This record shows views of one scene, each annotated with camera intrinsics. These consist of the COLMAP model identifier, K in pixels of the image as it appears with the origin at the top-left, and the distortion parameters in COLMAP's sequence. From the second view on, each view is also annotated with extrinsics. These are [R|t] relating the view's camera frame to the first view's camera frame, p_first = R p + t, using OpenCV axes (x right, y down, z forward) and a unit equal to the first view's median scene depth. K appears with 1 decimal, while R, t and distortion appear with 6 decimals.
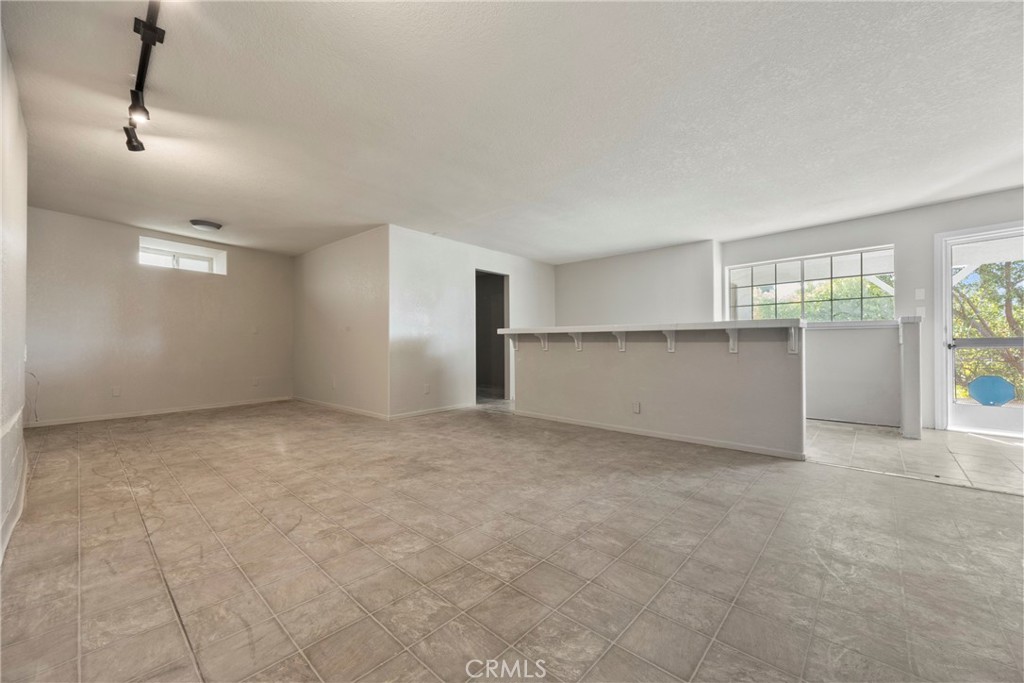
lens RADIAL K [[400.6, 0, 512.0], [0, 400.6, 341.5], [0, 0, 1]] dist [-0.000786, 0.000189]
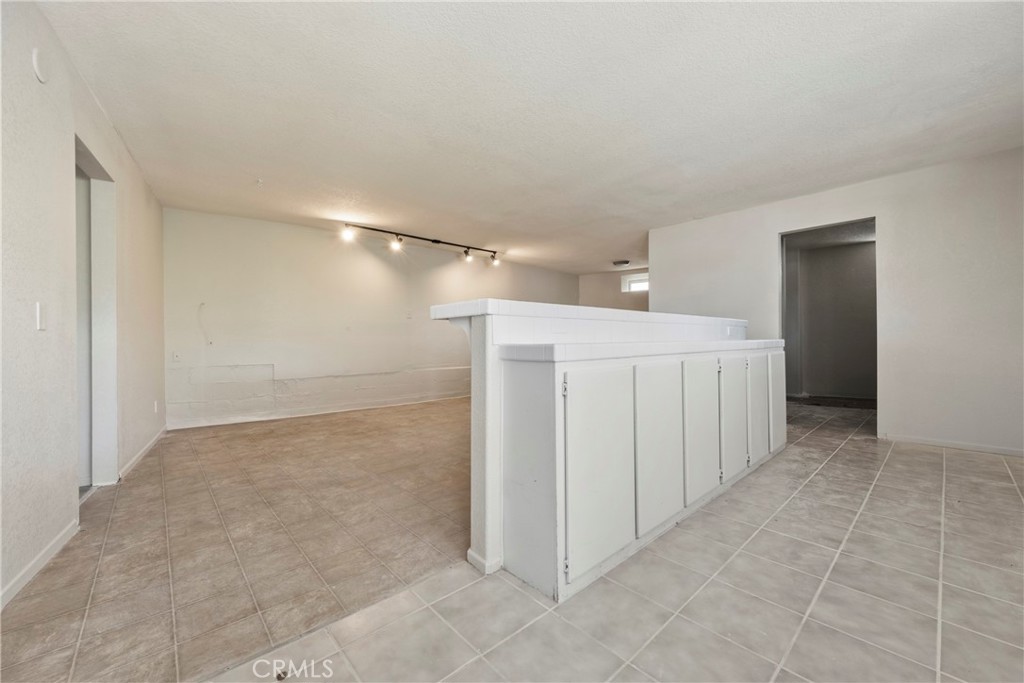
lens RADIAL K [[396.8, 0, 504.8], [0, 396.8, 341.6], [0, 0, 1]] dist [-0.016850, 0.004718]
pose [[-0.104339, 0.000532, -0.994542, 0.810805], [0.014740, 0.999891, -0.001012, 0.005295], [0.994433, -0.014765, -0.104336, 0.721436]]
